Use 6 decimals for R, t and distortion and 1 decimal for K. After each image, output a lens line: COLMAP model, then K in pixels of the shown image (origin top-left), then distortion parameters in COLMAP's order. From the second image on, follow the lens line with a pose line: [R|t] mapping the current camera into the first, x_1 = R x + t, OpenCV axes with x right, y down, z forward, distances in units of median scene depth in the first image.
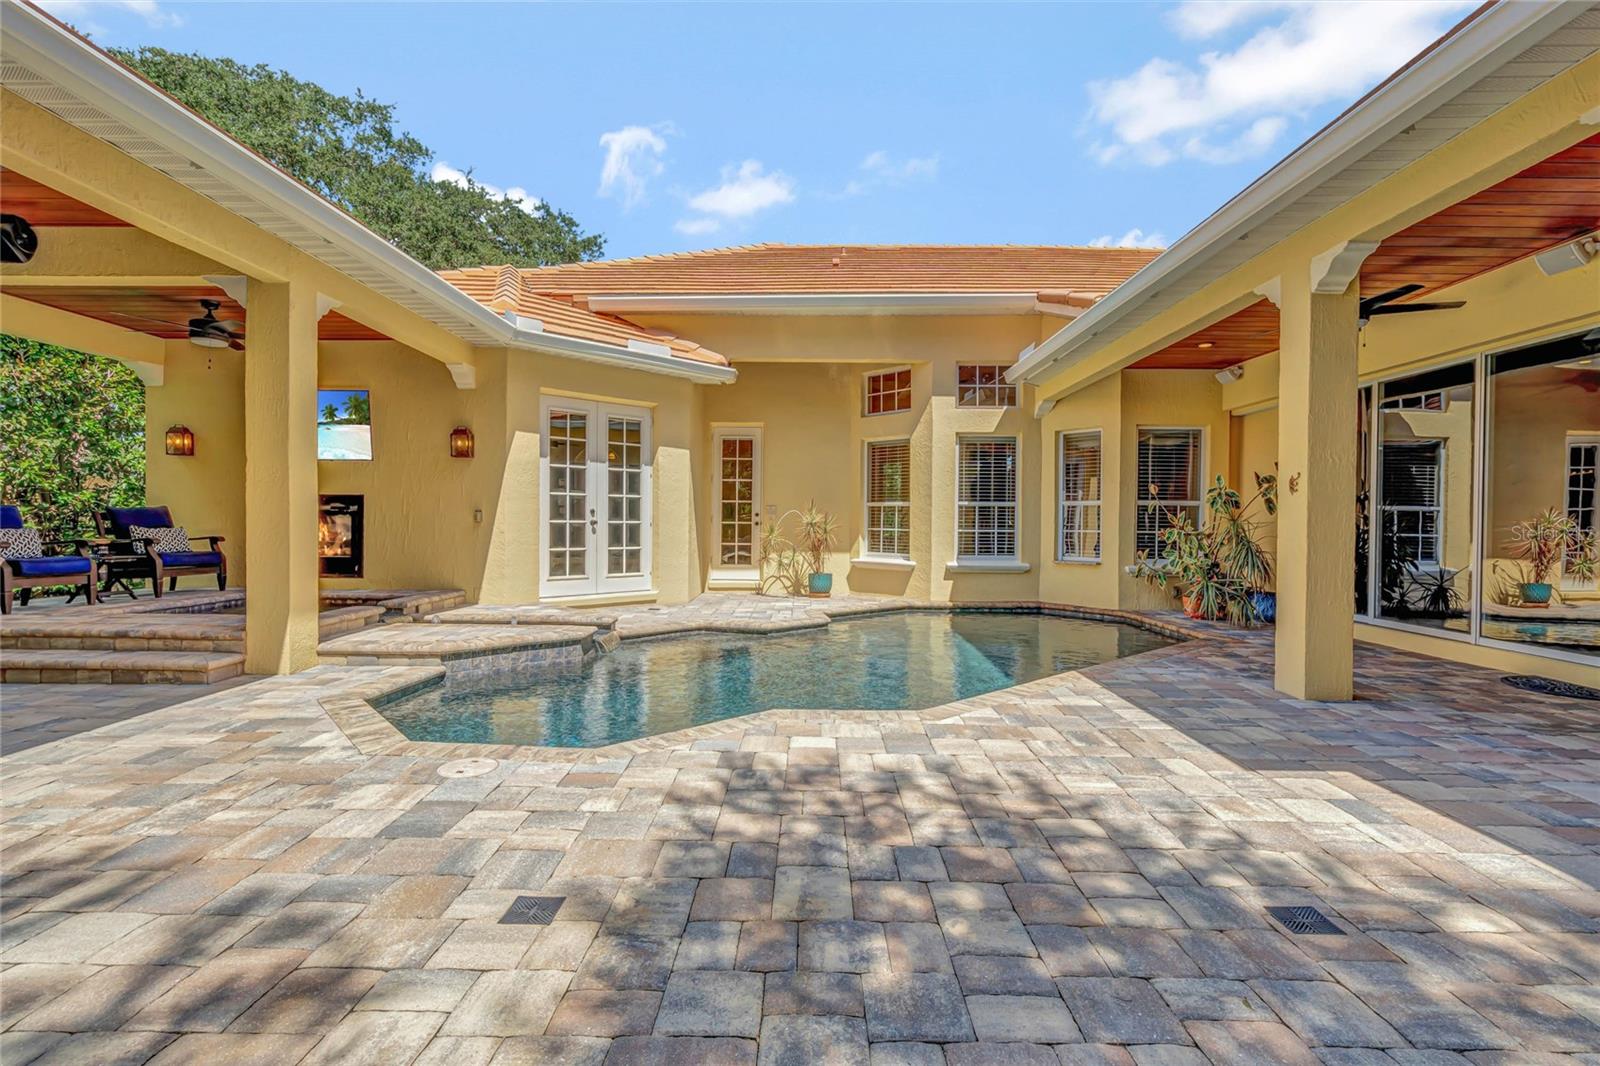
lens RADIAL K [[723.9, 0, 800.0], [0, 723.9, 533.0], [0, 0, 1]] dist [-0.001180, 0.000427]
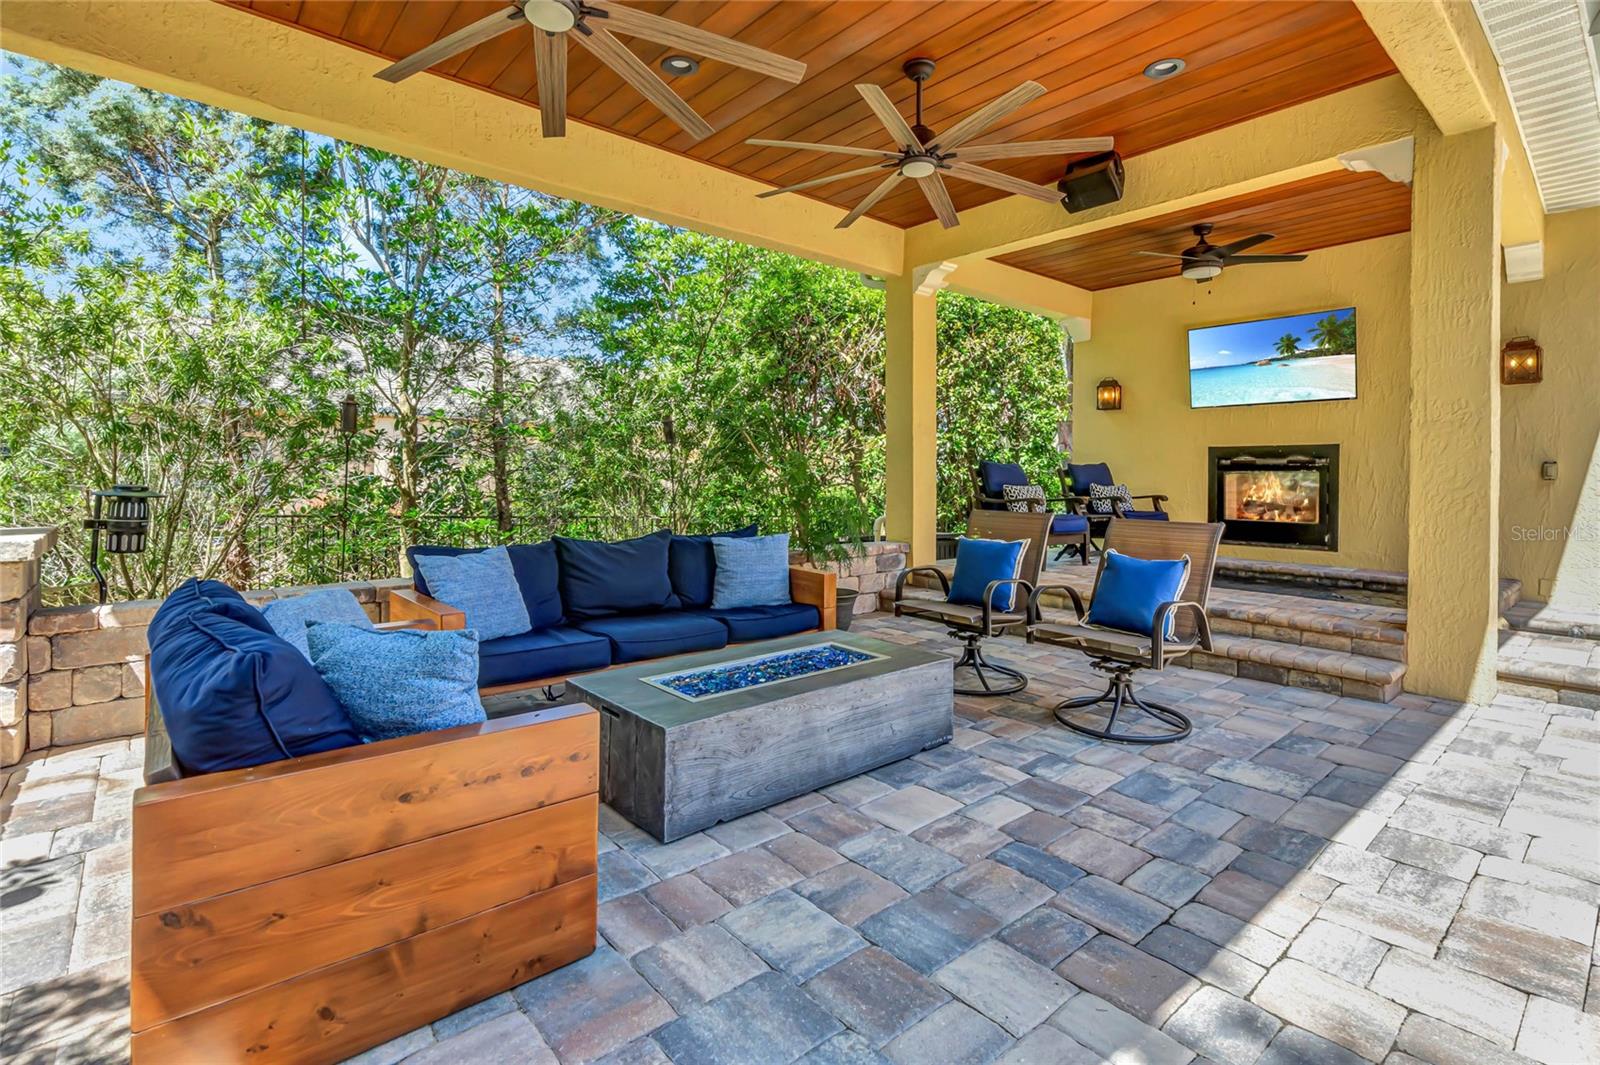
lens RADIAL K [[753.3, 0, 806.5], [0, 753.3, 477.4], [0, 0, 1]] dist [-0.001060, 0.000050]
pose [[0.669225, -0.001264, -0.743059, -0.379631], [-0.010761, 0.999877, -0.011392, -0.001758], [0.742982, 0.015620, 0.669129, 0.034341]]
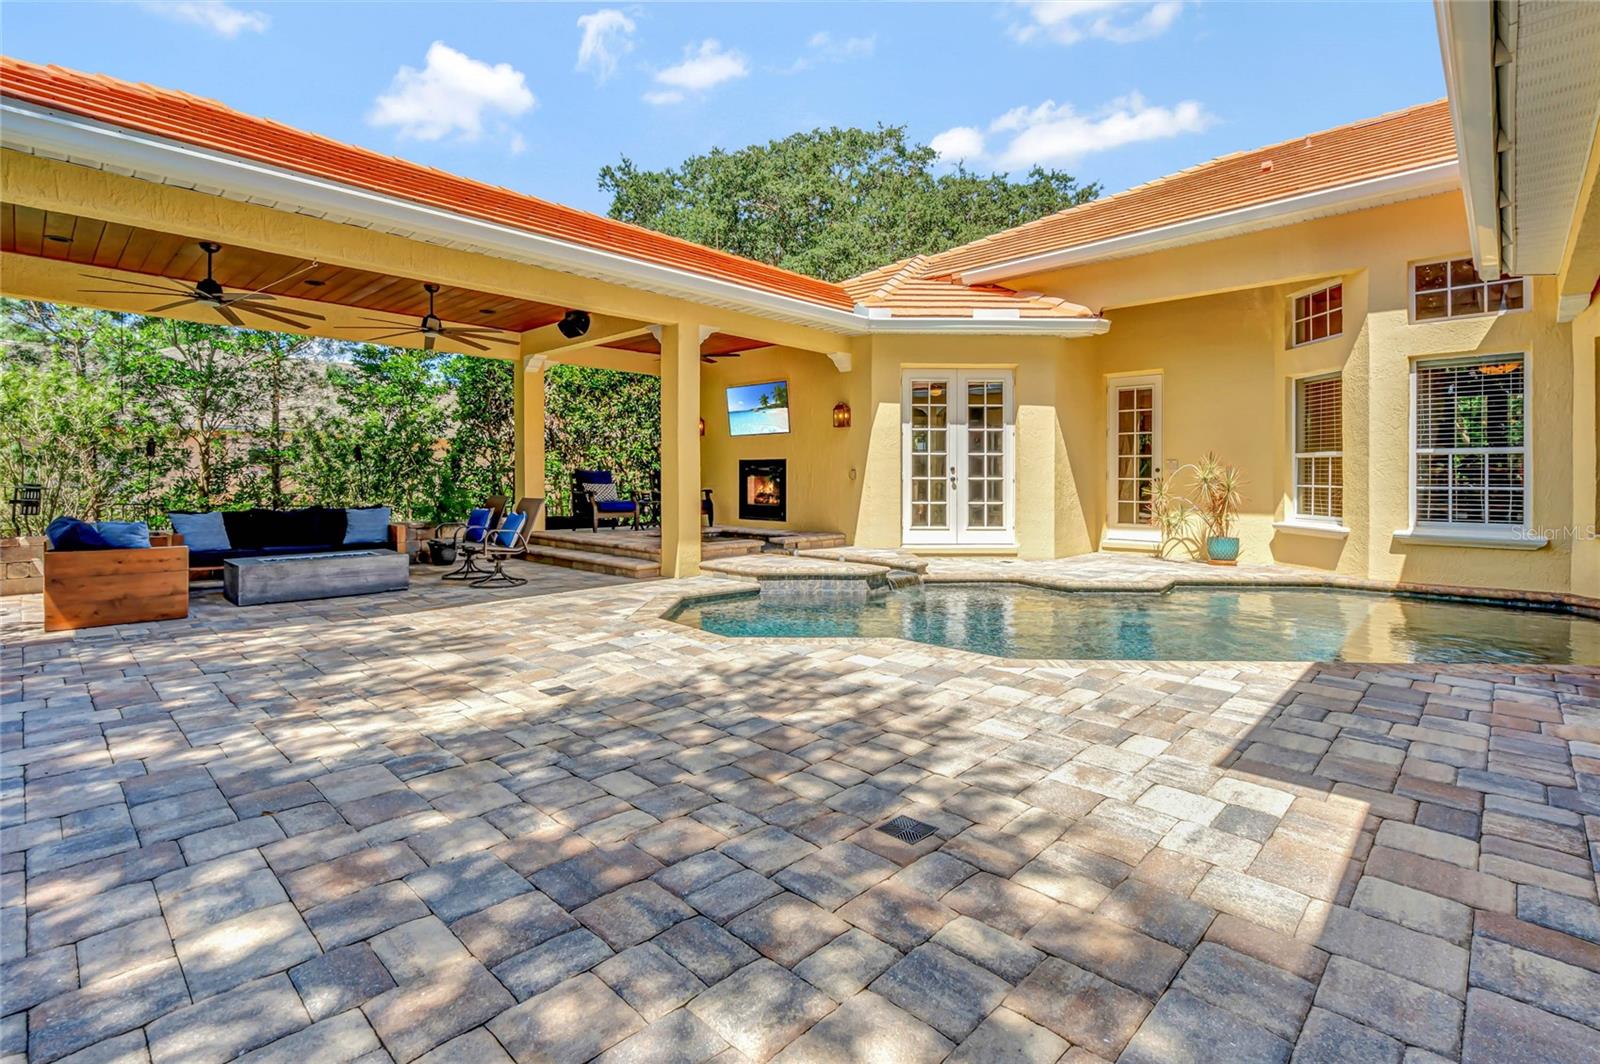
lens RADIAL K [[740.9, 0, 795.8], [0, 740.9, 488.6], [0, 0, 1]] dist [-0.002873, 0.000169]
pose [[0.731303, 0.004045, -0.682041, 0.338781], [-0.006675, 0.999977, -0.001227, 0.003091], [0.682020, 0.005450, 0.731313, 0.011709]]
